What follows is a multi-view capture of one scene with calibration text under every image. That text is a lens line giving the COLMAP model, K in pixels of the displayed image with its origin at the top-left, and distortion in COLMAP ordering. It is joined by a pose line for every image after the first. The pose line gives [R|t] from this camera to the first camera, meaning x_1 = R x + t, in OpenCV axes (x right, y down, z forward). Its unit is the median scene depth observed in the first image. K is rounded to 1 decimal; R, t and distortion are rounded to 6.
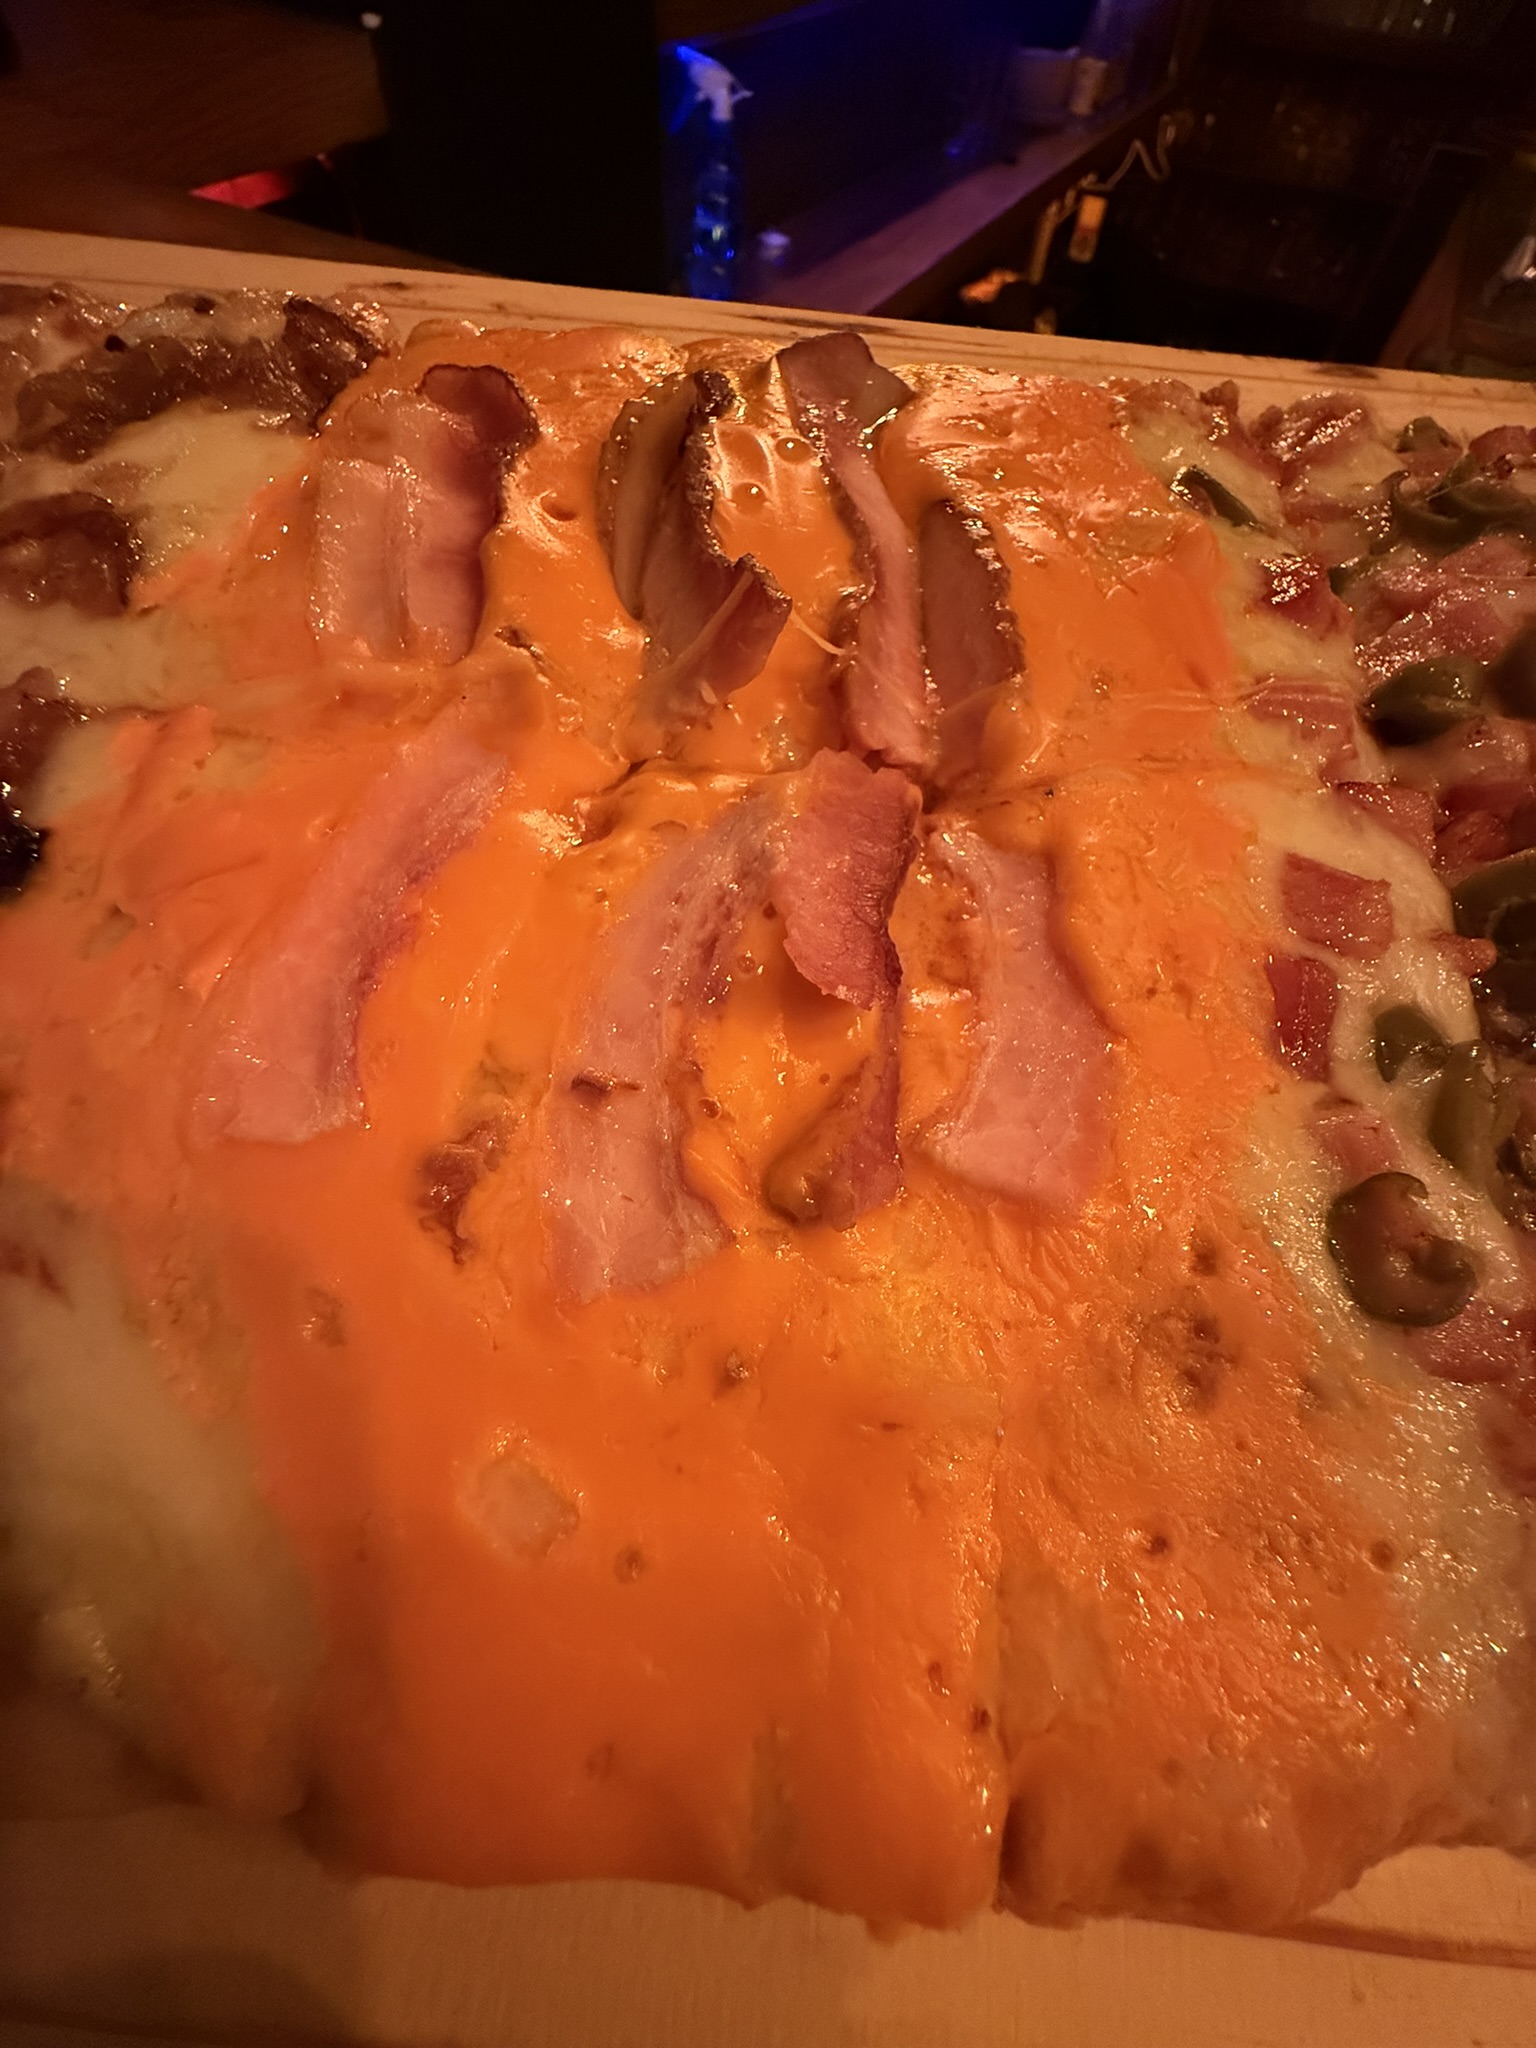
lens RADIAL K [[831.1, 0, 769.4], [0, 831.1, 1029.8], [0, 0, 1]] dist [-0.000664, 0.000078]
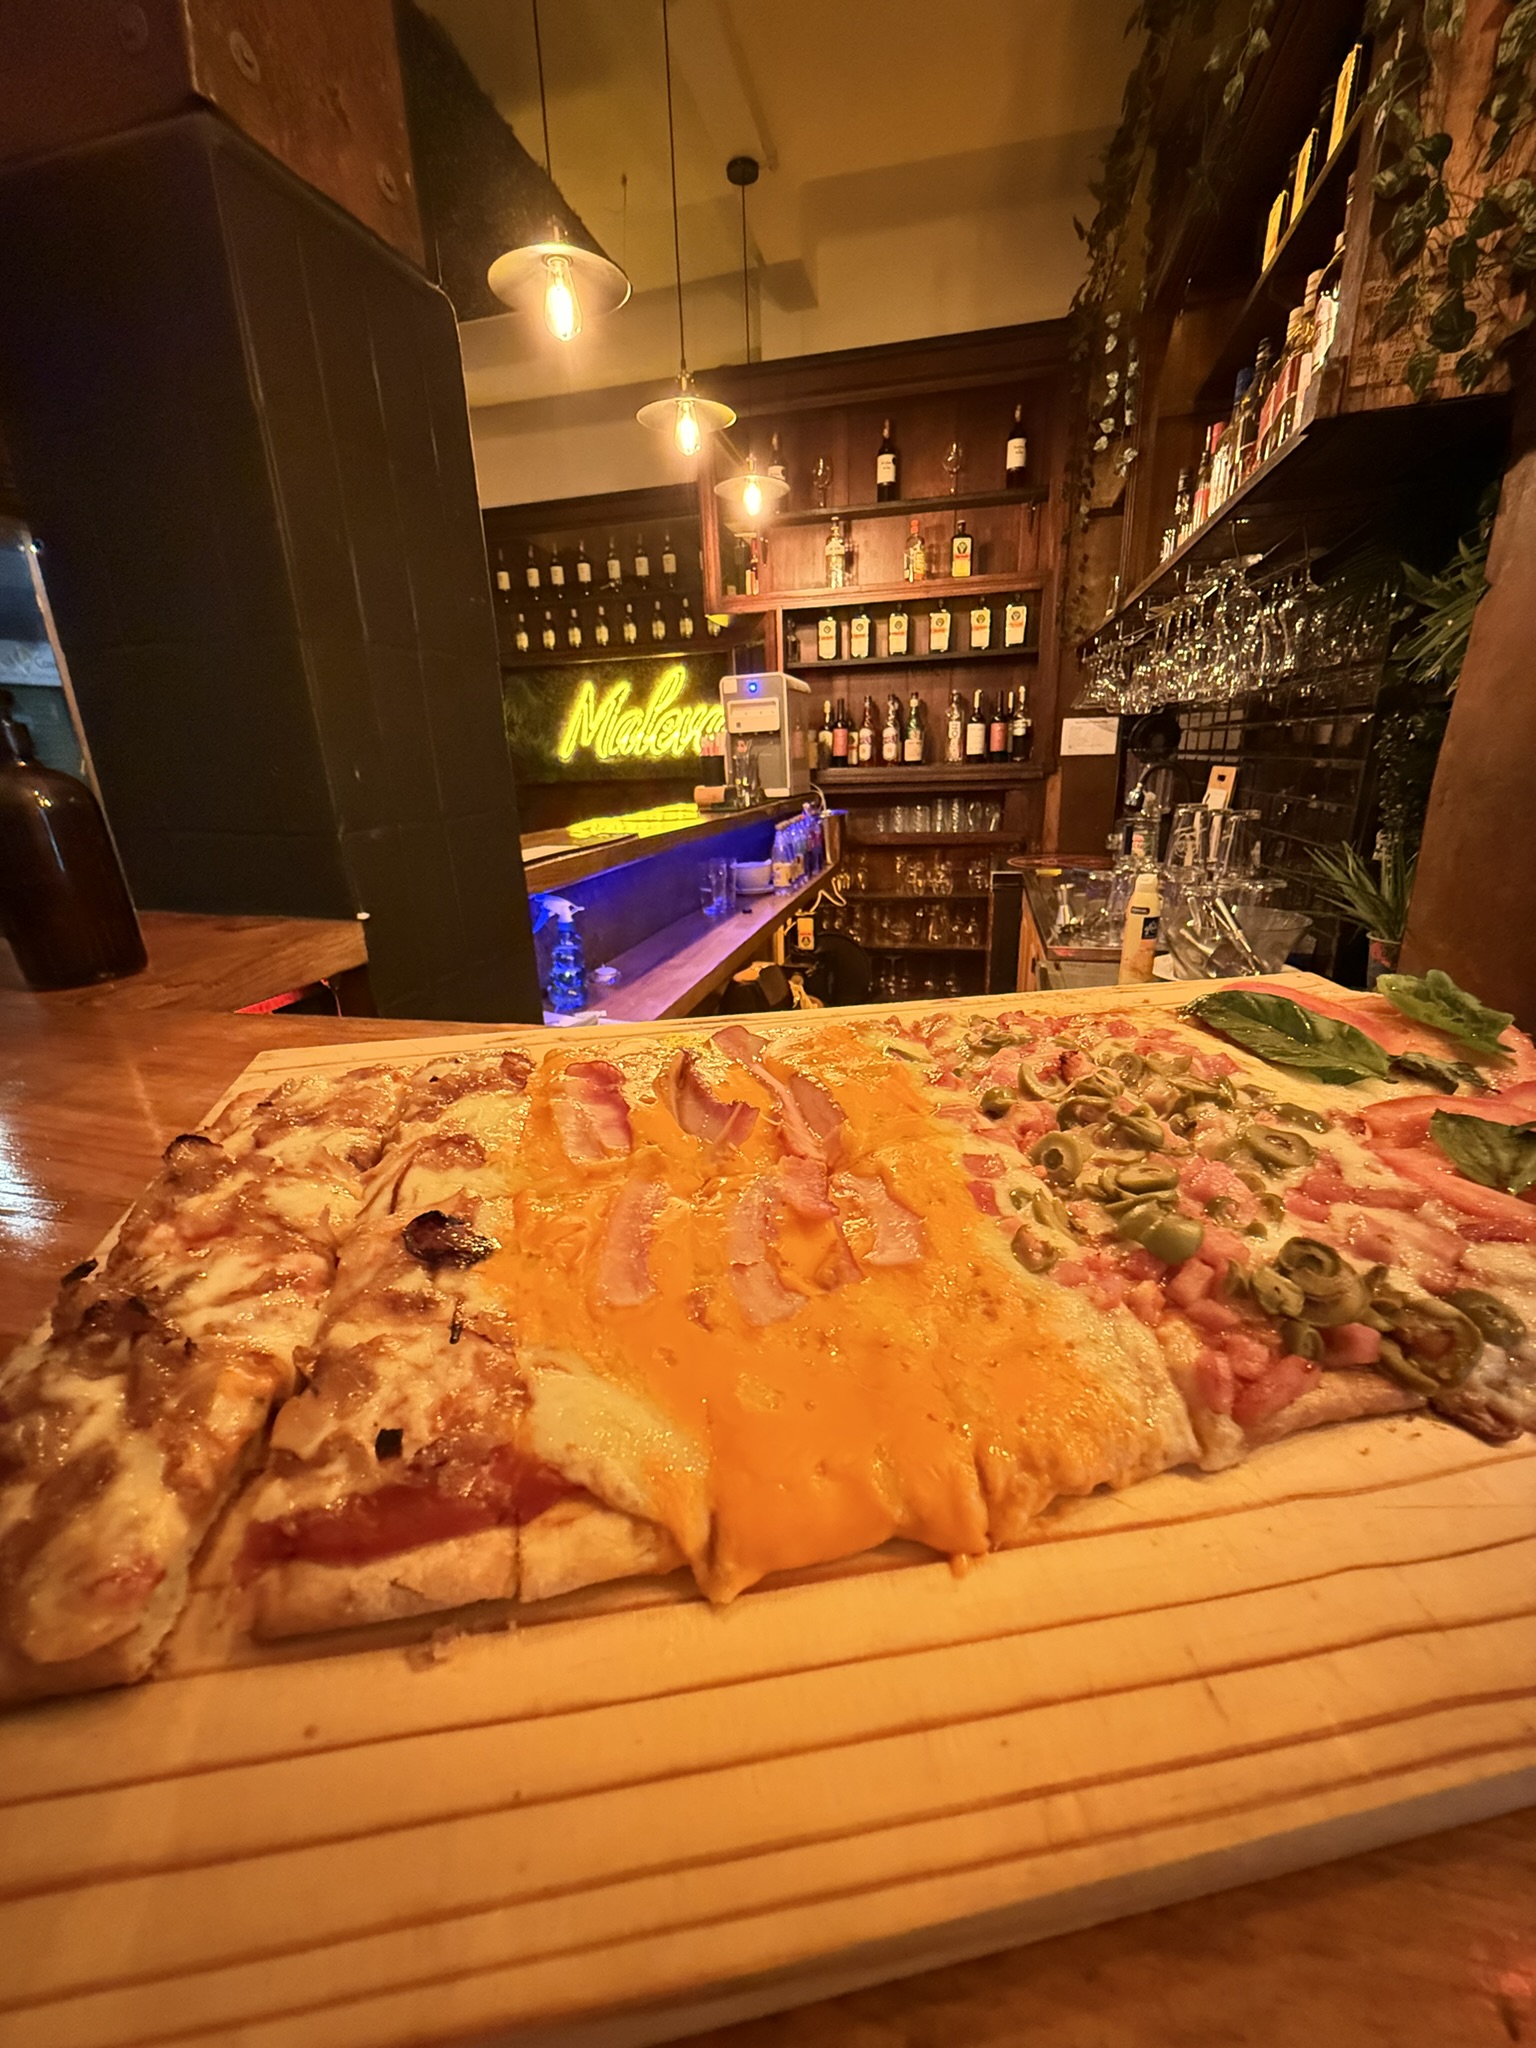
lens RADIAL K [[820.8, 0, 766.5], [0, 820.8, 1021.1], [0, 0, 1]] dist [-0.001202, 0.000191]
pose [[0.966474, -0.154446, 0.205120, -0.039088], [0.248866, 0.760078, -0.600289, 0.076097], [-0.063195, 0.631212, 0.773032, -0.107997]]
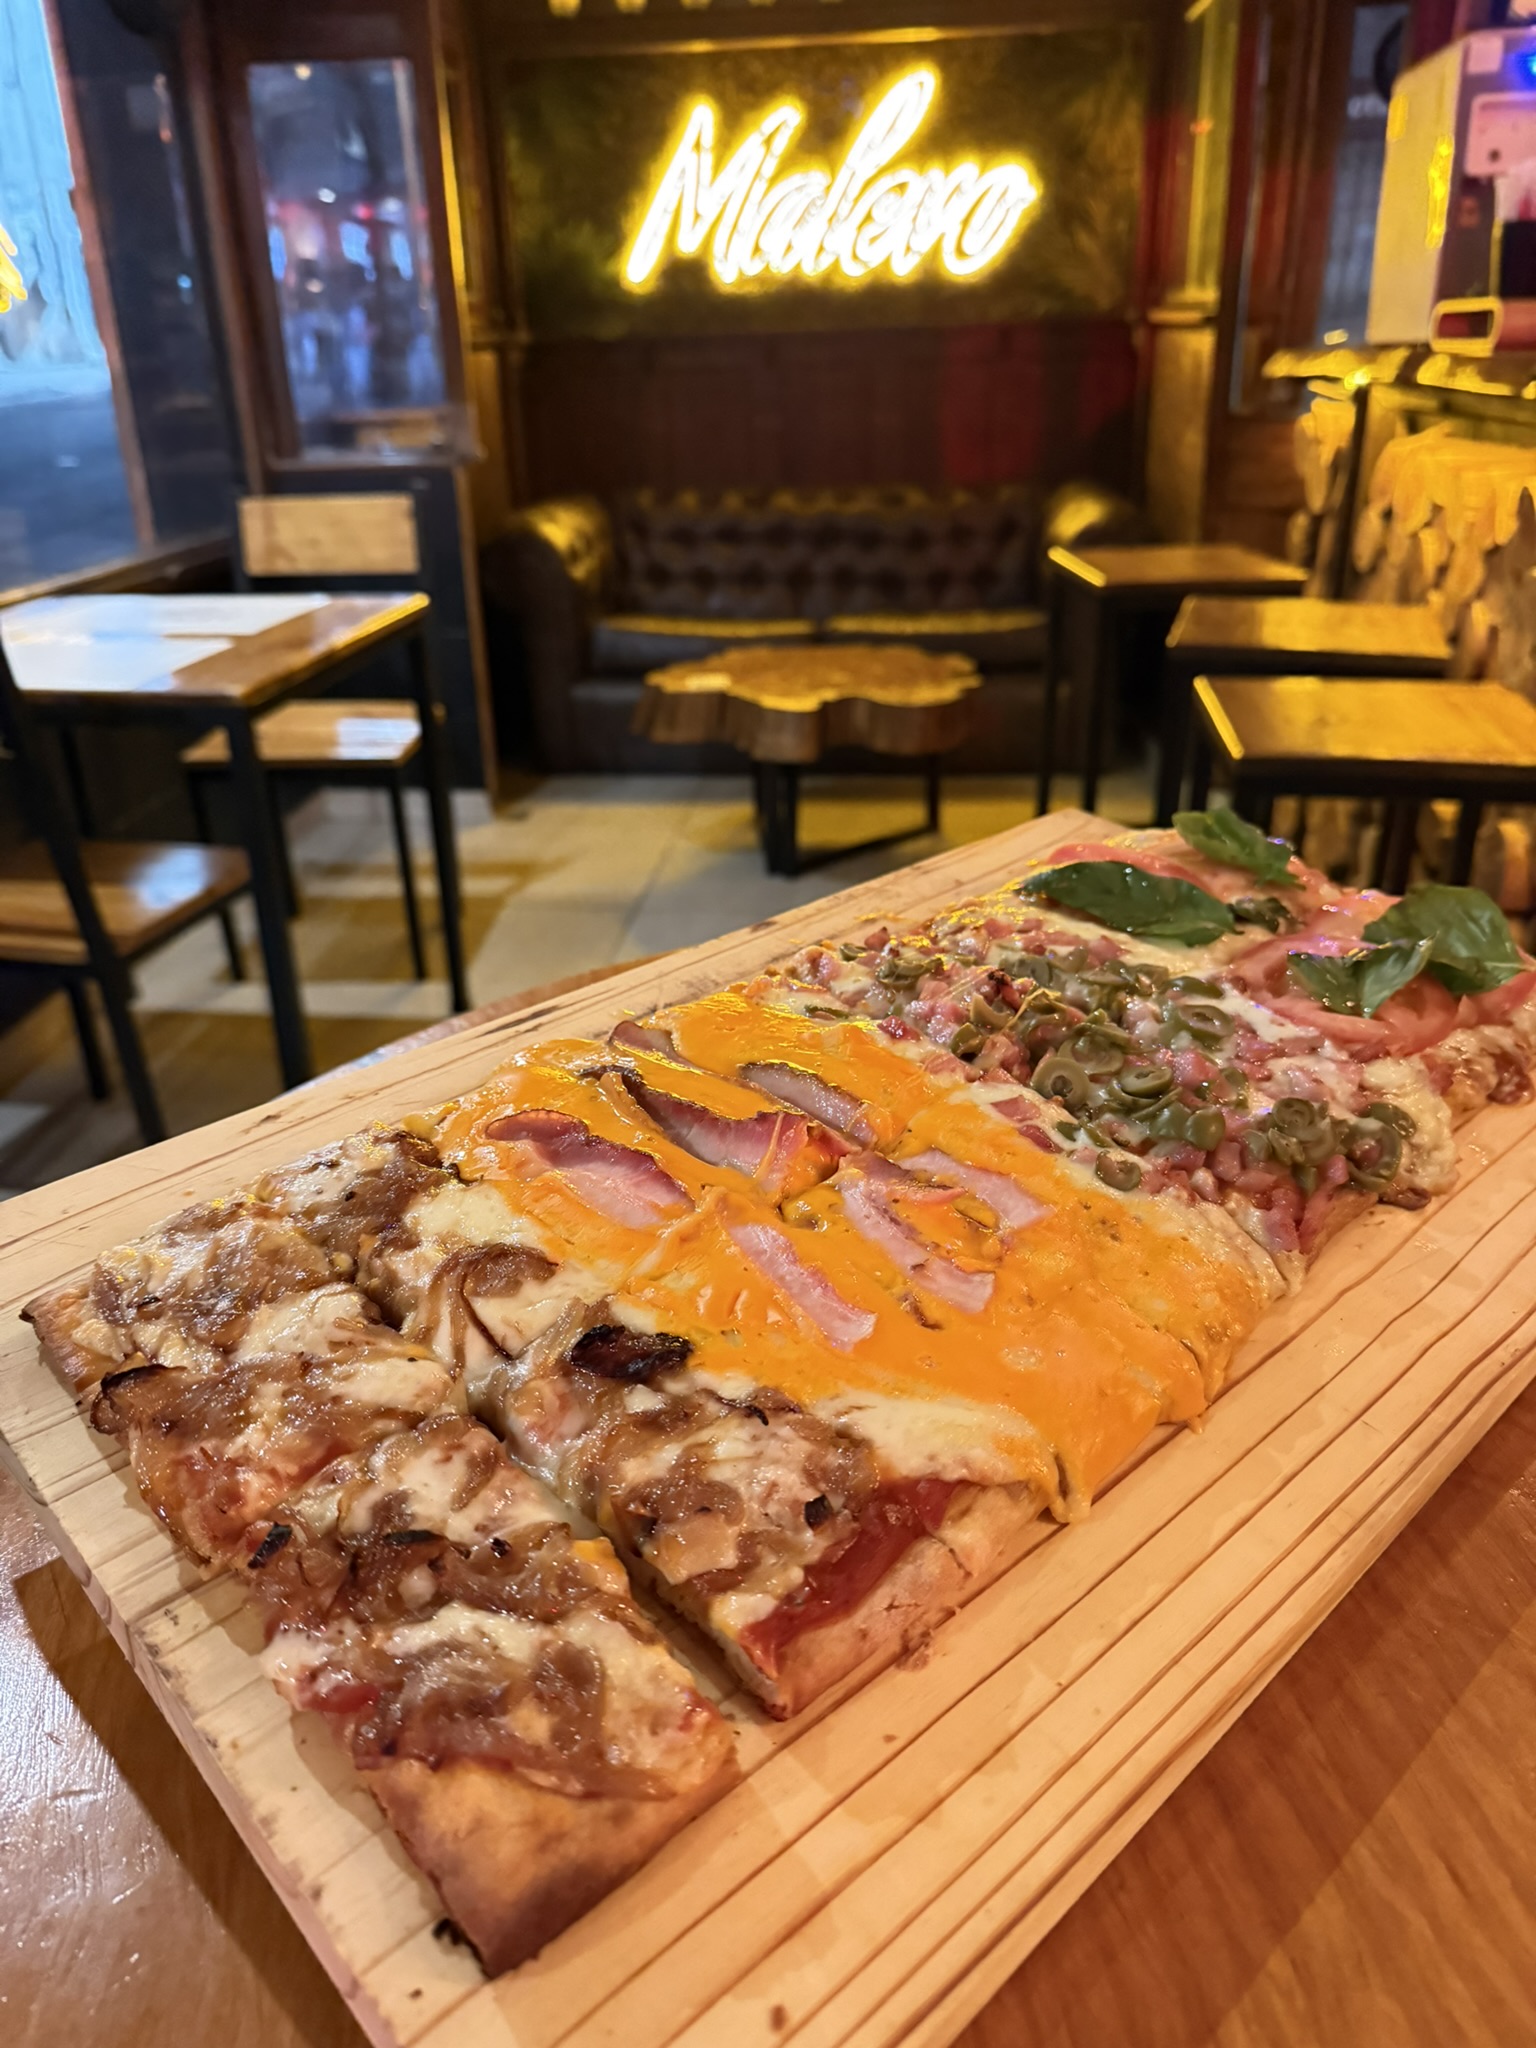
lens RADIAL K [[1461.4, 0, 768.0], [0, 1461.4, 1024.0], [0, 0, 1]] dist [0.136411, -0.254827]
pose [[0.667022, -0.384904, 0.637911, -0.231349], [0.656650, 0.708224, -0.259287, 0.029930], [-0.351984, 0.591834, 0.725148, -0.193594]]
